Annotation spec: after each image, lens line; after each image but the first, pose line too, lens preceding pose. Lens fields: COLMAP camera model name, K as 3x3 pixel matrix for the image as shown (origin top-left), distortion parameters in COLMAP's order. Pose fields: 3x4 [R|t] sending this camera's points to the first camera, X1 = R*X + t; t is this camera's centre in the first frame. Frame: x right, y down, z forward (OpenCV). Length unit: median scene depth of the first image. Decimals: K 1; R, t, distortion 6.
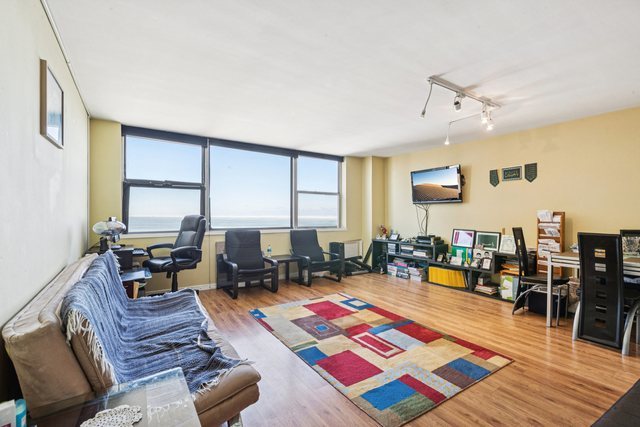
lens RADIAL K [[290.2, 0, 314.4], [0, 290.2, 214.7], [0, 0, 1]] dist [0.005098, -0.000507]
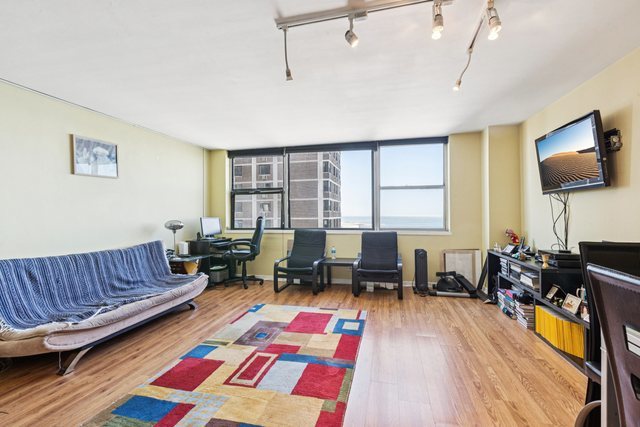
lens RADIAL K [[290.2, 0, 315.5], [0, 290.2, 214.6], [0, 0, 1]] dist [0.005098, -0.000507]
pose [[0.676220, -0.008292, -0.736653, 0.551757], [0.008359, 0.999959, -0.003584, 0.002410], [0.736652, -0.003734, 0.676262, 0.324081]]
